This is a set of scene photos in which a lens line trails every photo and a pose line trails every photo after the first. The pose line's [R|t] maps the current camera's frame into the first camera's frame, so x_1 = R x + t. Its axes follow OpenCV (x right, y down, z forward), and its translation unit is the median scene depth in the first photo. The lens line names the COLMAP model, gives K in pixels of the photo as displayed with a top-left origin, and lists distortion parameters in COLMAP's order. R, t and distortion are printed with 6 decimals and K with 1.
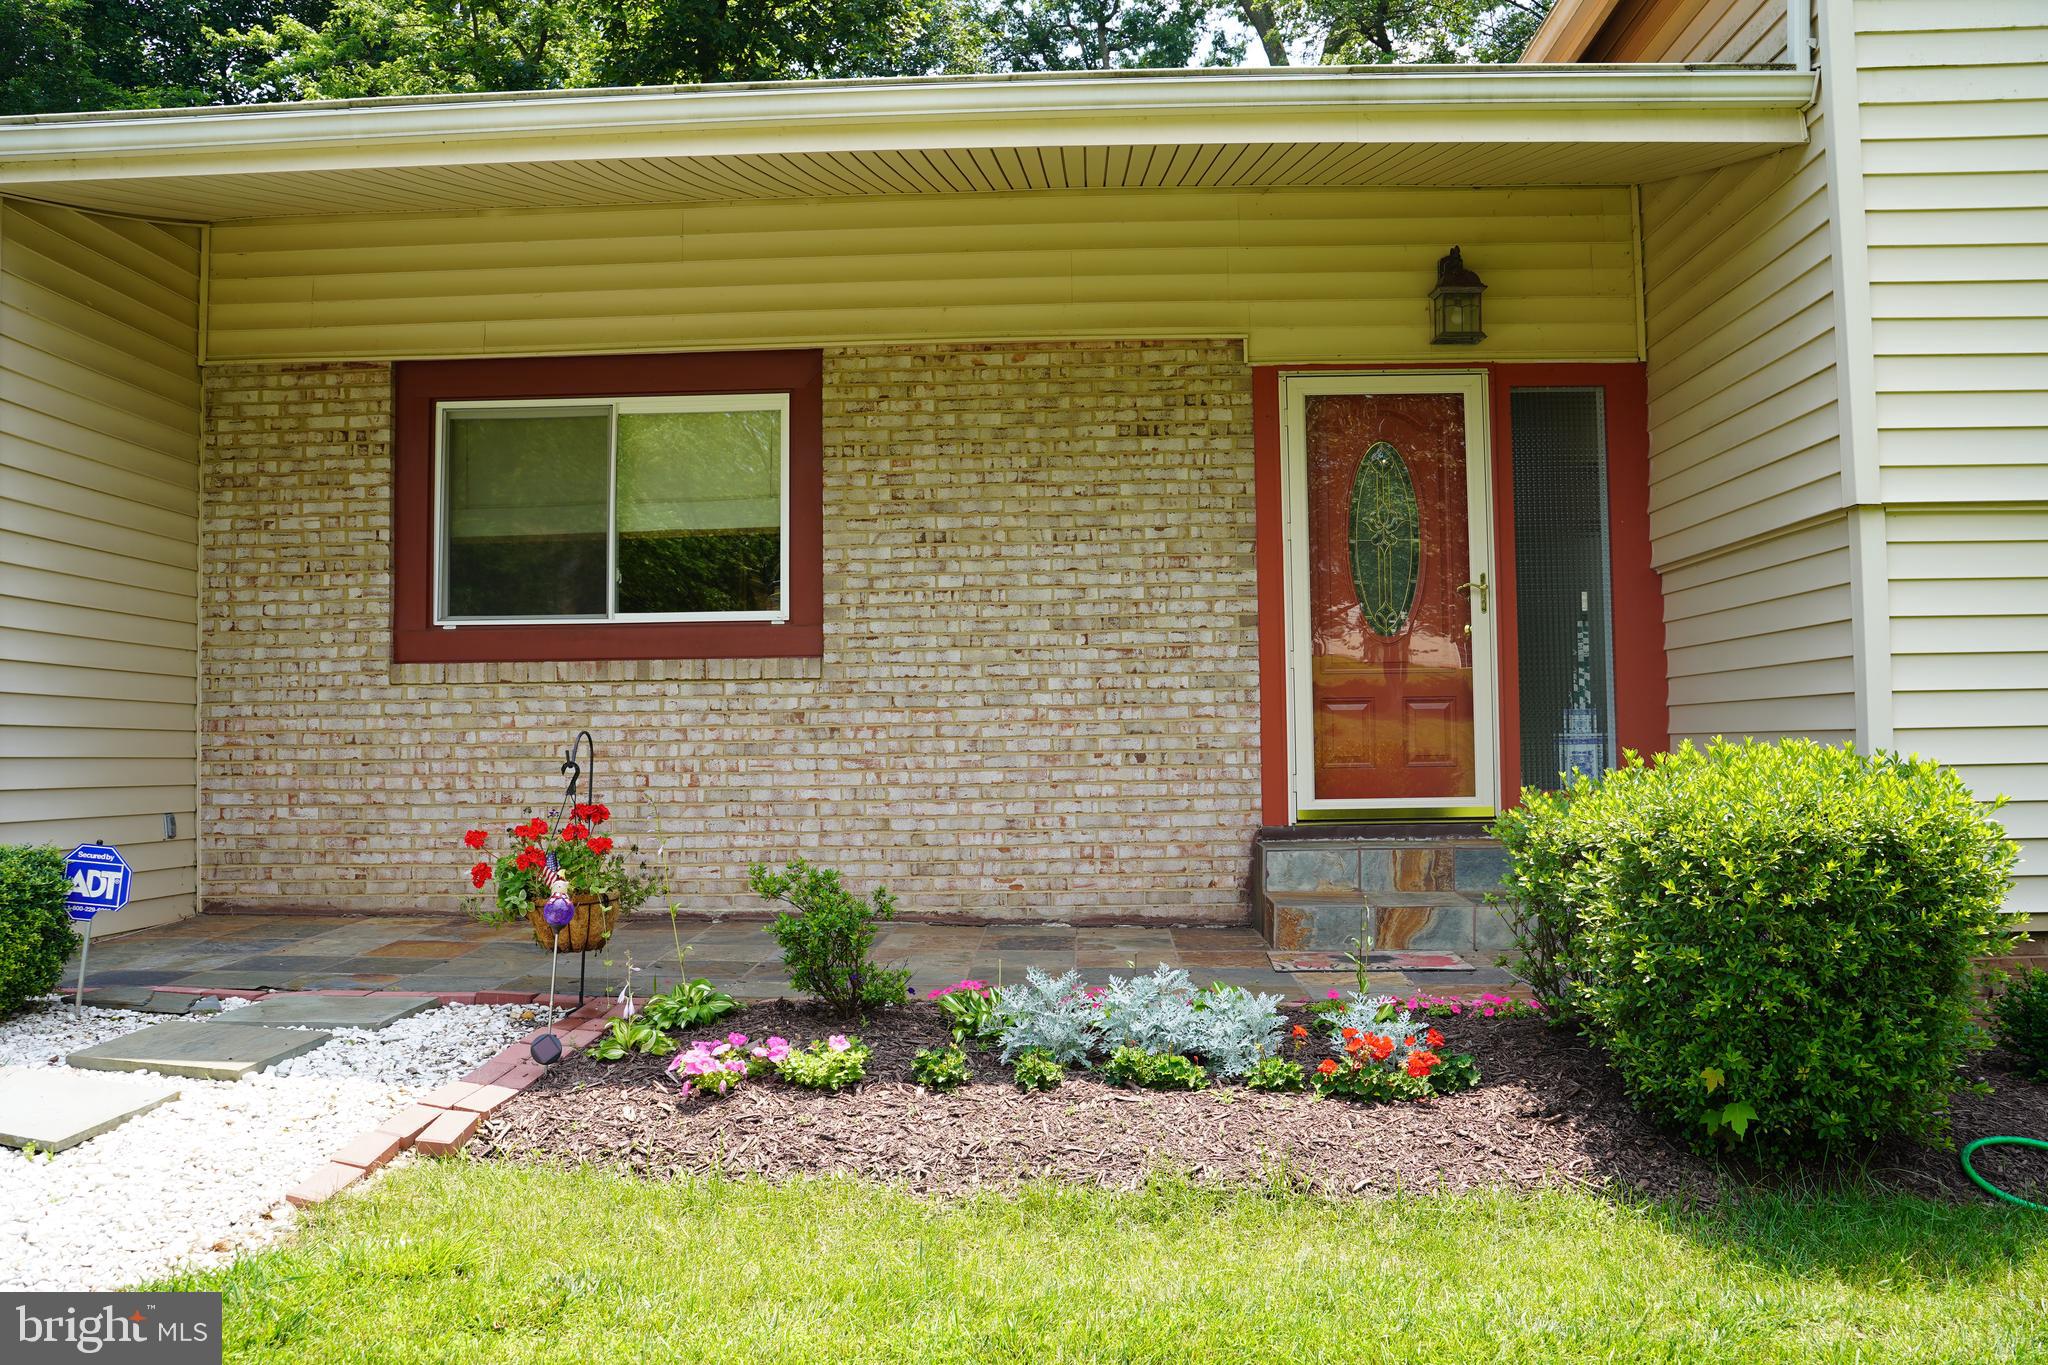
lens RADIAL K [[1670.0, 0, 1023.5], [0, 1670.0, 672.9], [0, 0, 1]] dist [-0.120151, 0.104136]
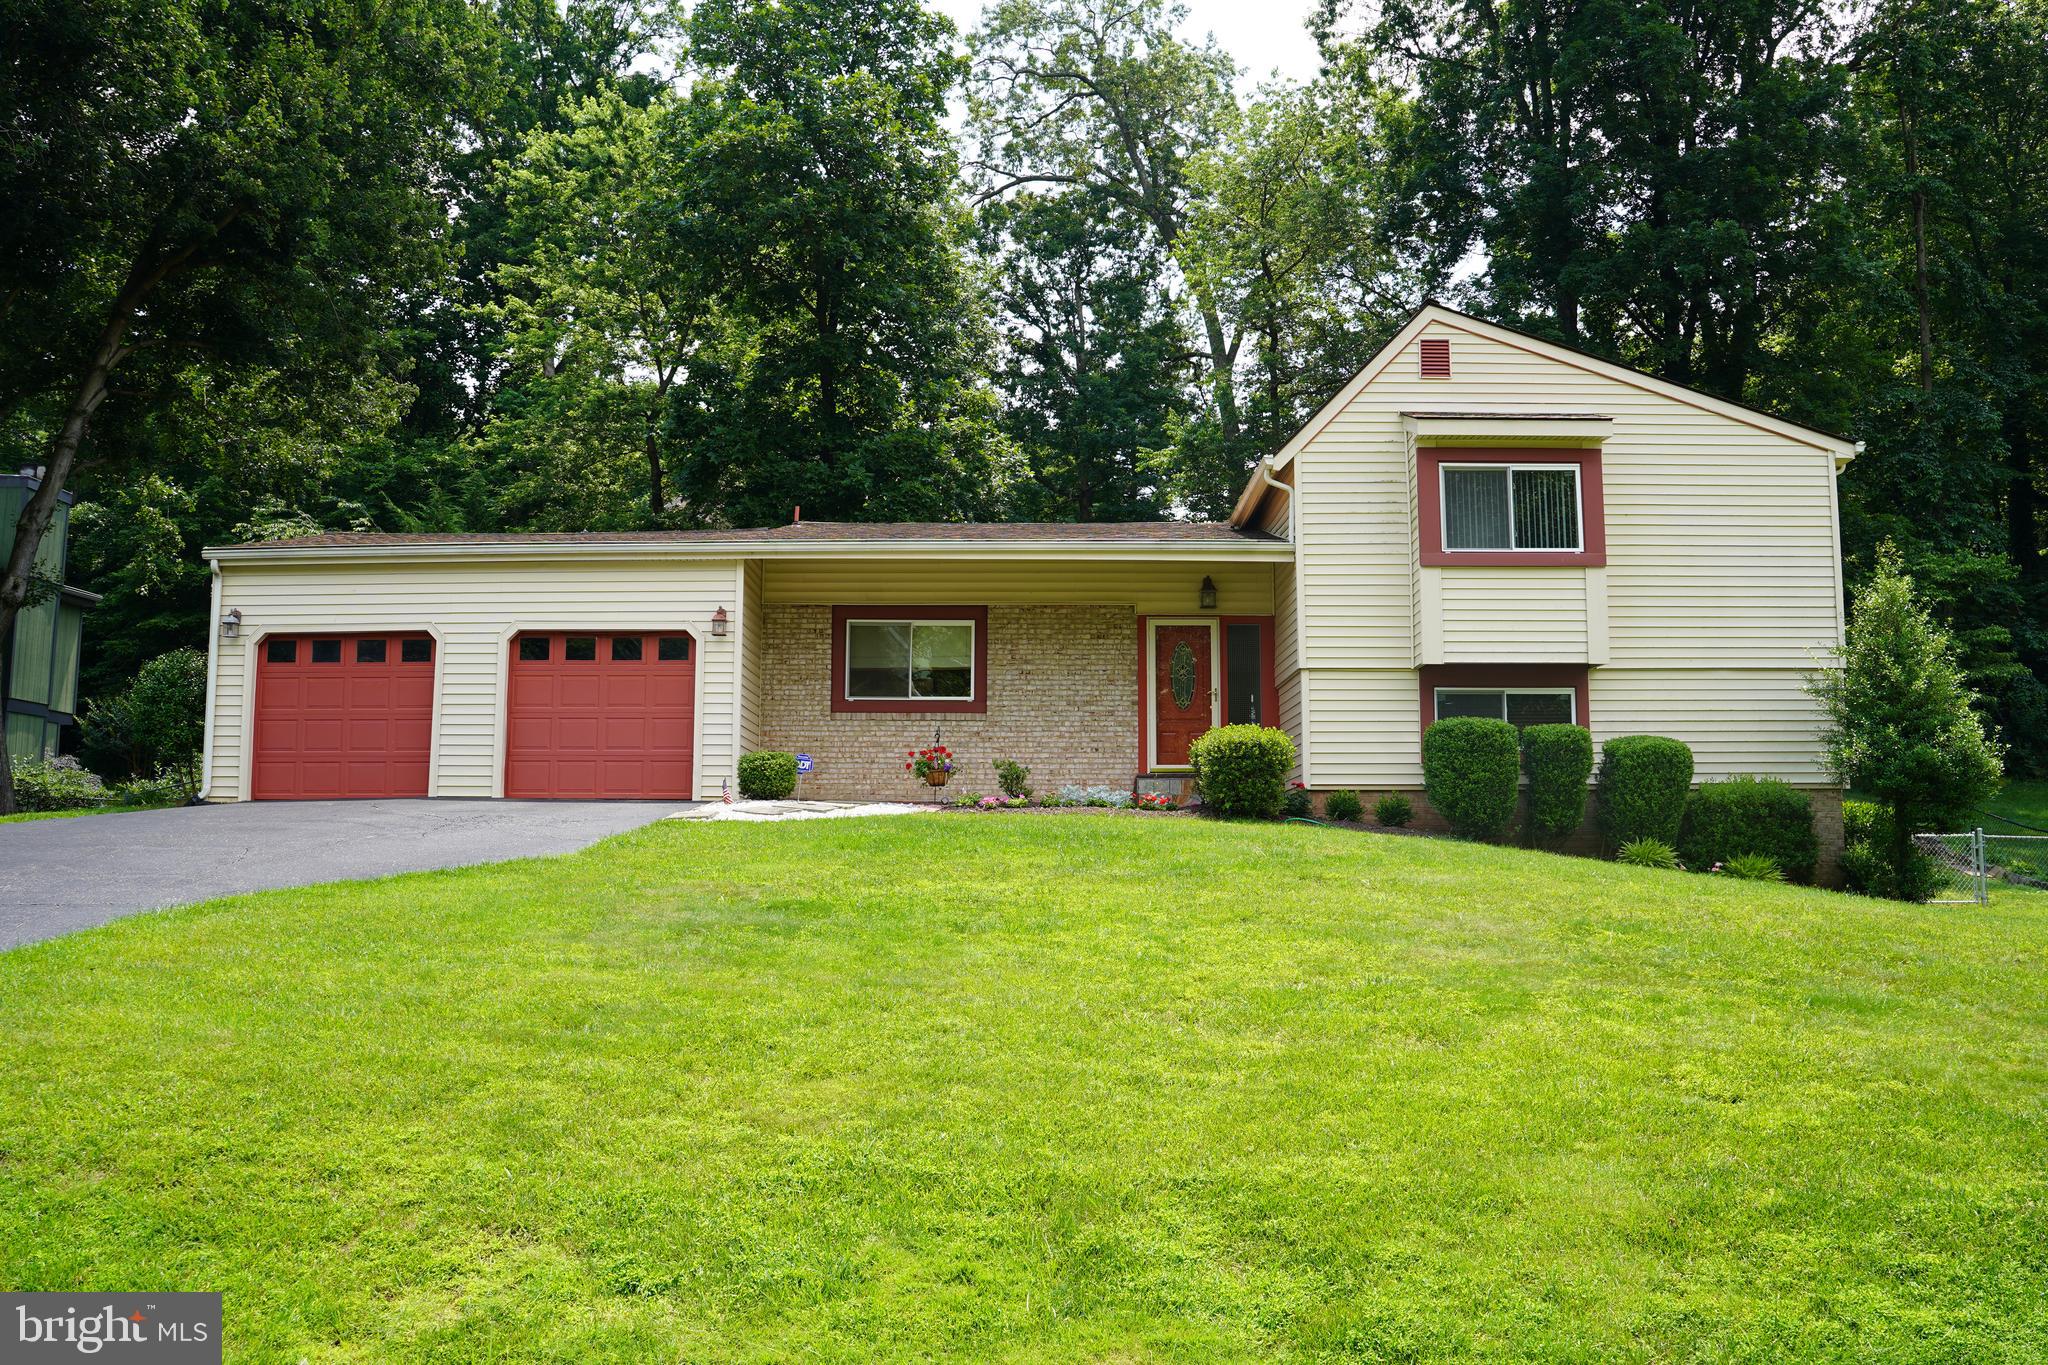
lens RADIAL K [[1670.0, 0, 1023.5], [0, 1670.0, 672.9], [0, 0, 1]] dist [-0.120151, 0.104136]
pose [[0.999498, 0.019718, 0.024785, -0.129441], [-0.017745, 0.996838, -0.077450, 0.143138], [-0.026234, 0.076971, 0.996688, -1.870599]]
